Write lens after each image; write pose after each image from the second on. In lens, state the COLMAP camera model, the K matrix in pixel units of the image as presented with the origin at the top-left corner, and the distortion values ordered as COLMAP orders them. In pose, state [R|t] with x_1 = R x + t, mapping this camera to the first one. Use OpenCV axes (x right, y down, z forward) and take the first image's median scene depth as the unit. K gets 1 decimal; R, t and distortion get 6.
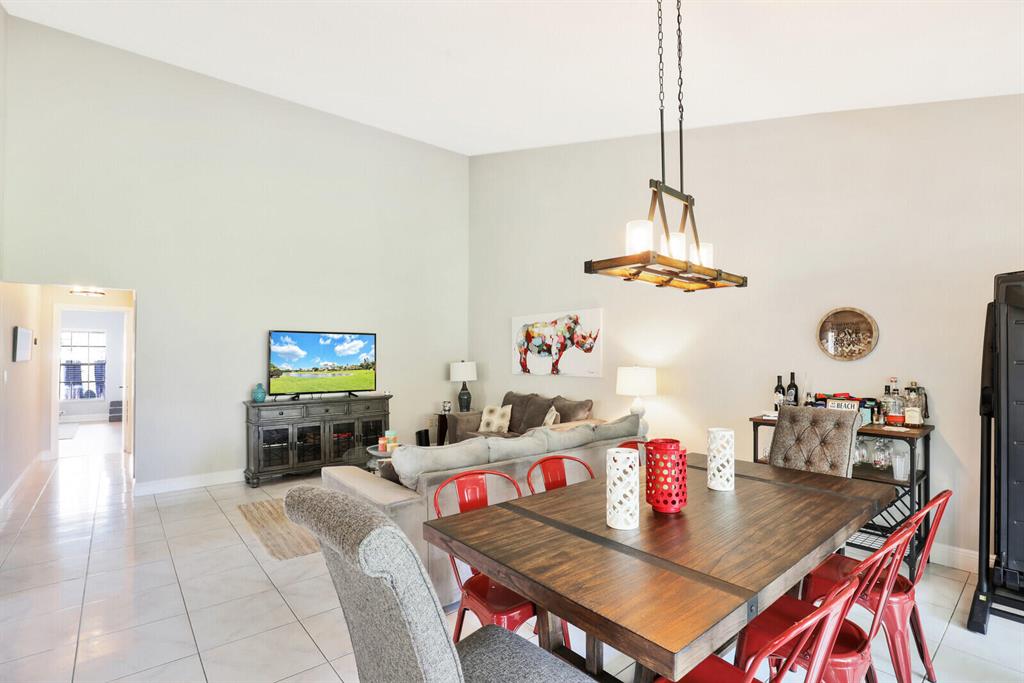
lens RADIAL K [[480.9, 0, 517.2], [0, 480.9, 348.8], [0, 0, 1]] dist [-0.030635, 0.001120]
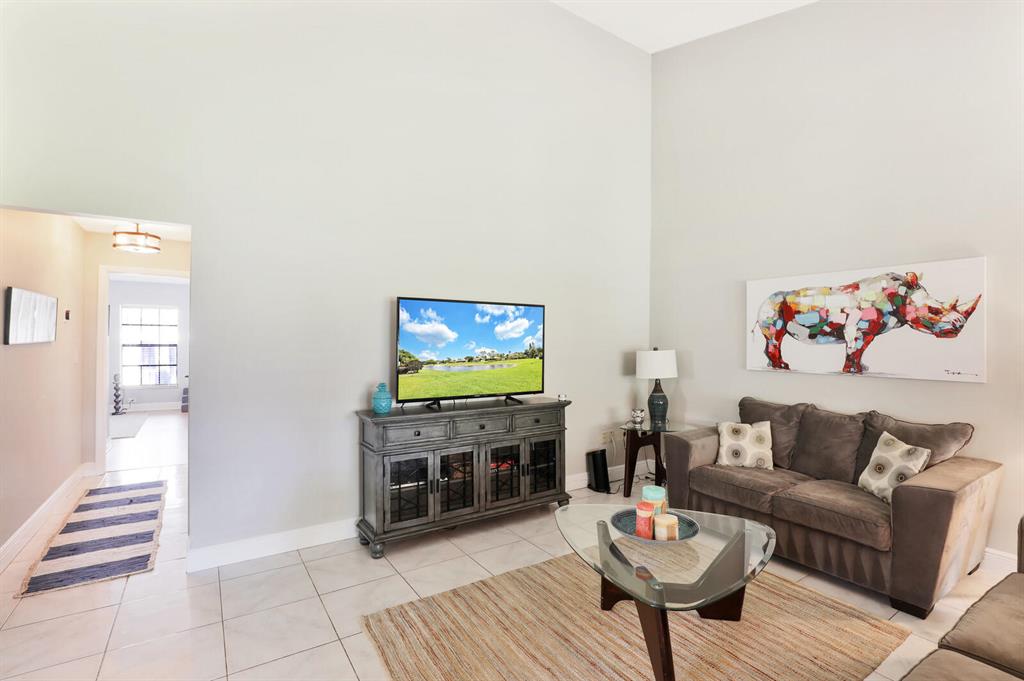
lens RADIAL K [[473.7, 0, 515.0], [0, 473.7, 340.6], [0, 0, 1]] dist [-0.030049, 0.001924]
pose [[0.993096, 0.010224, -0.116860, -0.280245], [-0.008248, 0.999815, 0.017380, 0.005557], [0.117016, -0.016297, 0.992996, 0.389875]]
